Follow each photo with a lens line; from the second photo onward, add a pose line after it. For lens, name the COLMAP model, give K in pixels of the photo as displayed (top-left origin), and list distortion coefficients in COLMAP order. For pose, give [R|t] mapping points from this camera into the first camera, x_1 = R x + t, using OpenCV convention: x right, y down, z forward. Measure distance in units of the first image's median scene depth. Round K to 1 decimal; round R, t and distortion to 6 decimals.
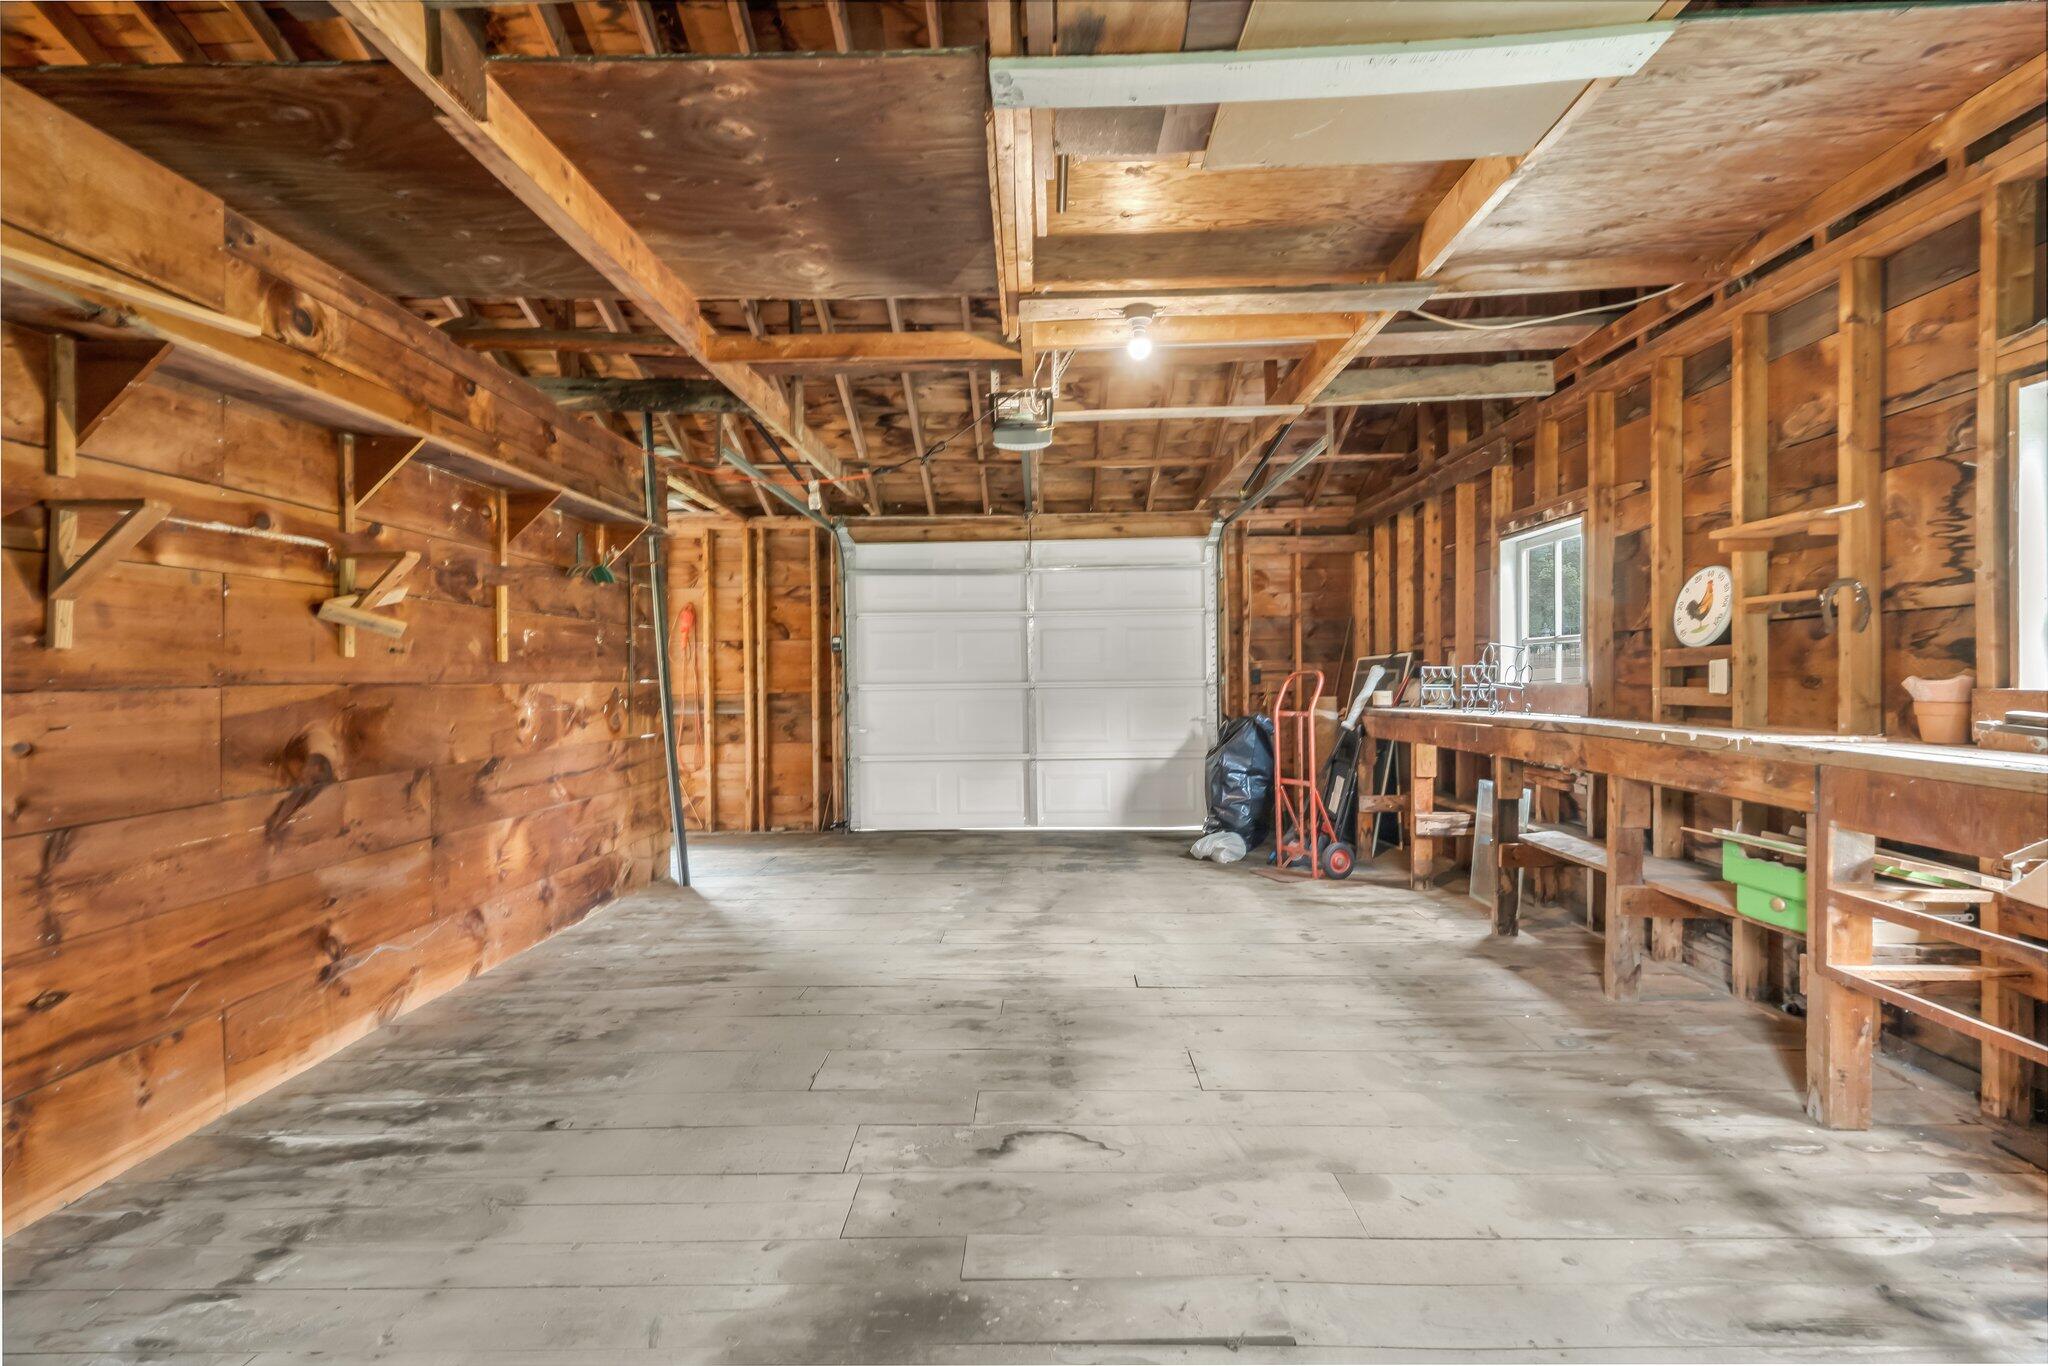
lens RADIAL K [[899.5, 0, 1021.8], [0, 899.5, 681.0], [0, 0, 1]] dist [-0.005696, 0.000455]
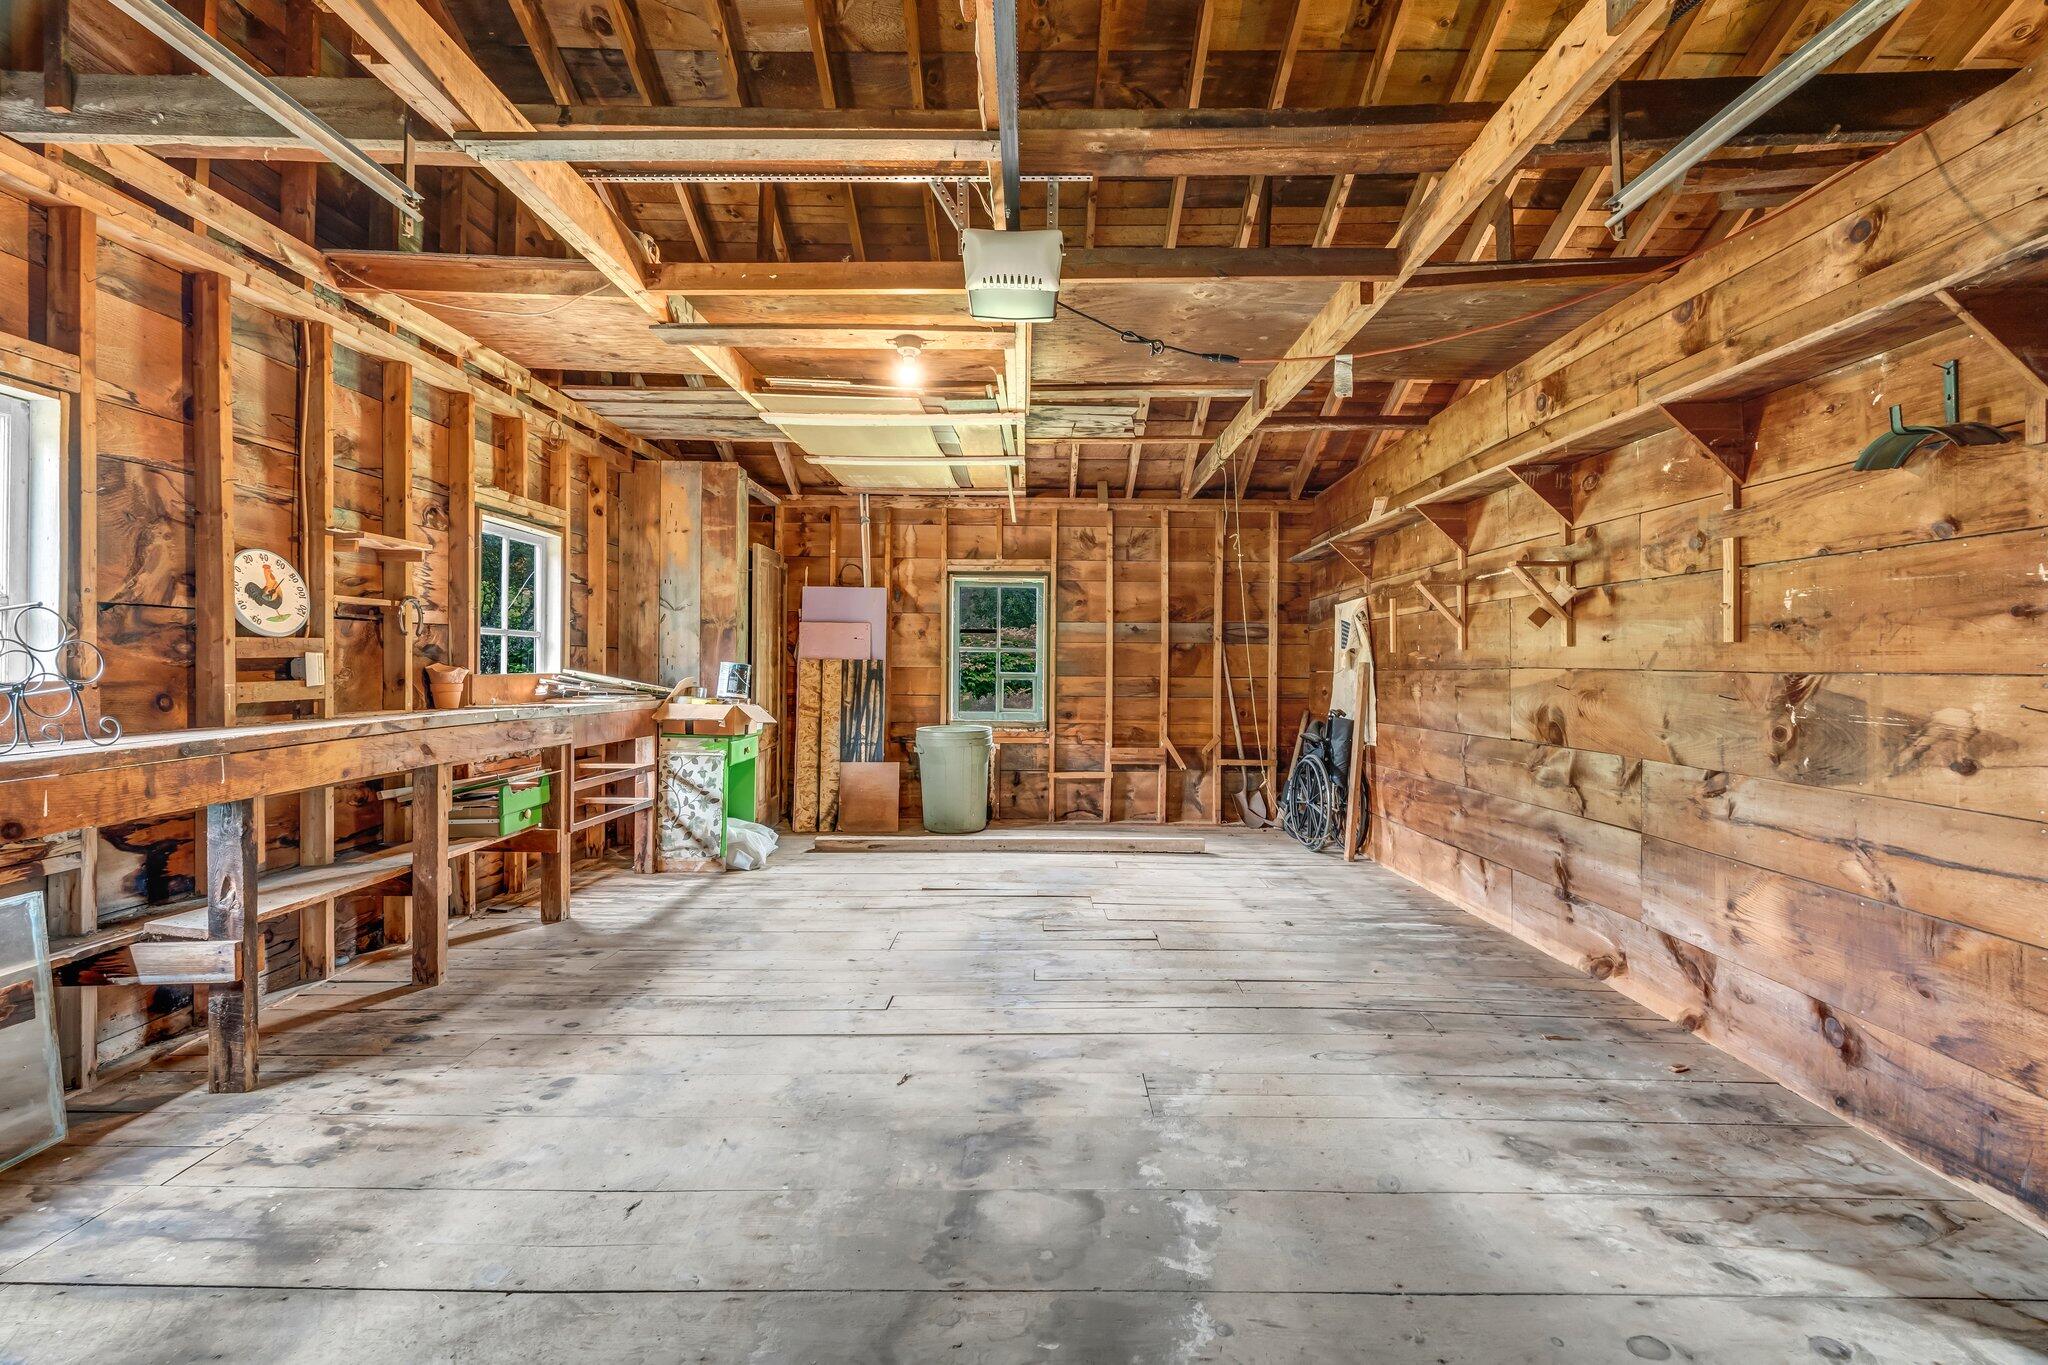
lens RADIAL K [[899.5, 0, 1025.6], [0, 899.5, 672.7], [0, 0, 1]] dist [-0.005696, 0.000455]
pose [[-0.999834, 0.005788, -0.017258, 0.004415], [0.005497, 0.999843, 0.016832, -0.013204], [0.017353, 0.016734, -0.999709, 1.924960]]
